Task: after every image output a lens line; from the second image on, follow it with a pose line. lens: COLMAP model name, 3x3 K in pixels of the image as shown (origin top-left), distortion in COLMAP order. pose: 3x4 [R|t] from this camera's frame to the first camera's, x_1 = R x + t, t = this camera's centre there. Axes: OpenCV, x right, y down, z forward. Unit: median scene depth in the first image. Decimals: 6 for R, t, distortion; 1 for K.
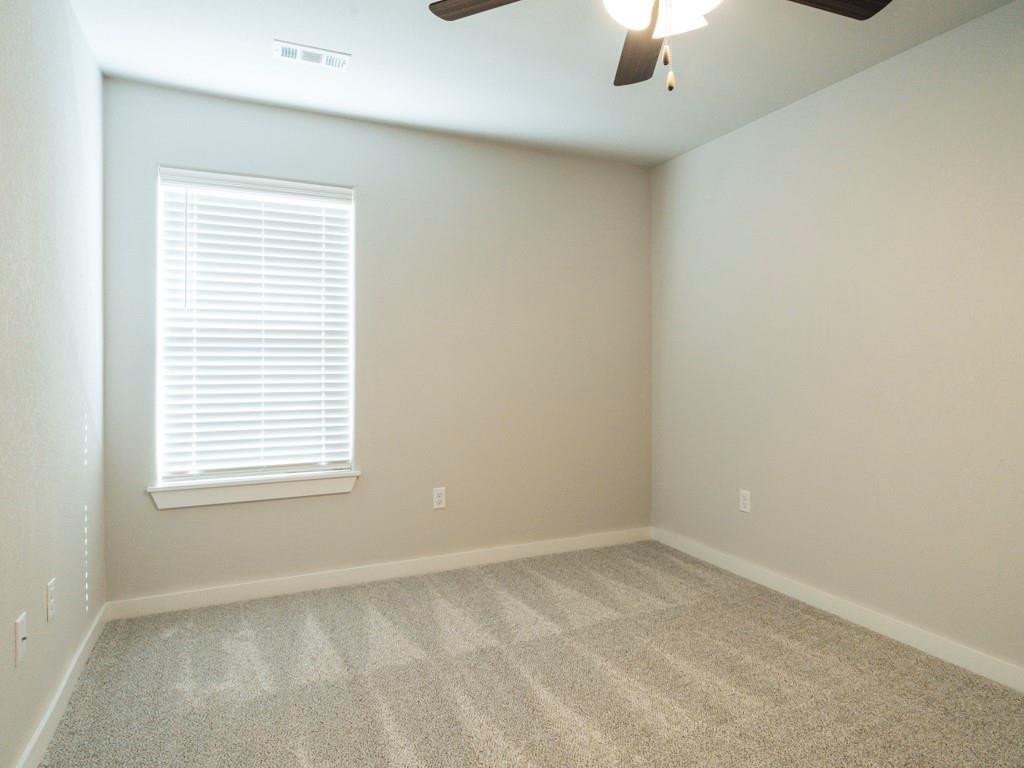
lens RADIAL K [[602.1, 0, 519.2], [0, 602.1, 379.3], [0, 0, 1]] dist [-0.002869, -0.000189]
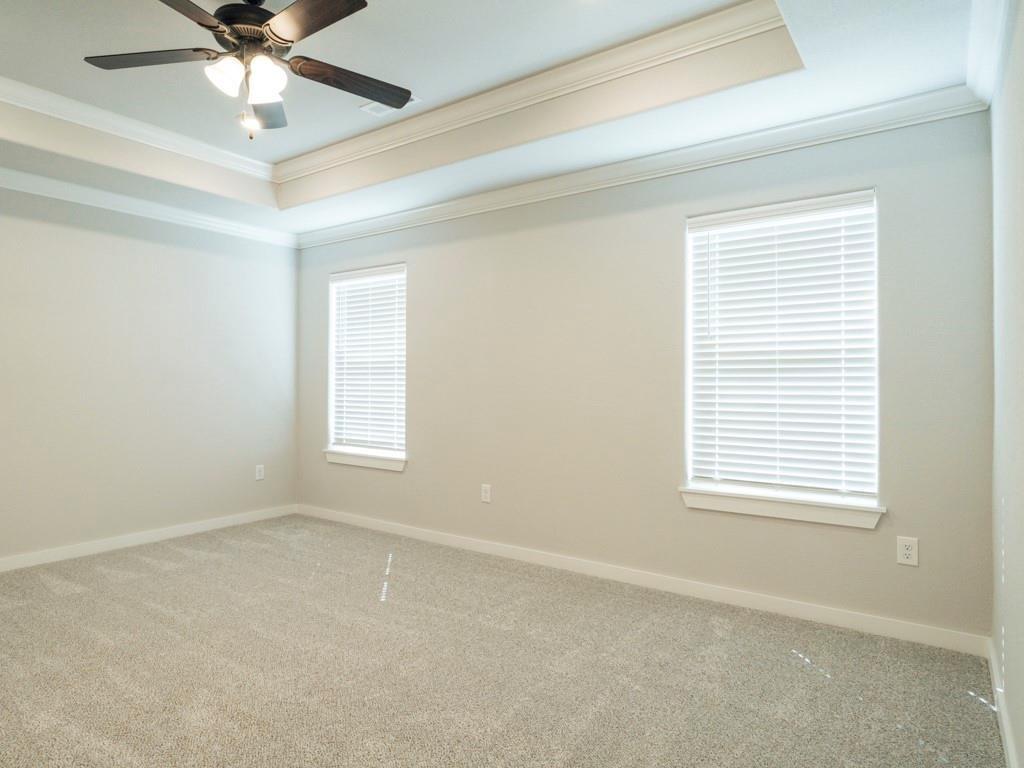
lens RADIAL K [[602.1, 0, 520.9], [0, 602.1, 384.6], [0, 0, 1]] dist [-0.002869, -0.000189]
pose [[0.501973, 0.002057, -0.864881, 0.270476], [-0.024322, 0.999635, -0.011739, -0.002659], [0.864541, 0.026928, 0.501840, 0.124539]]
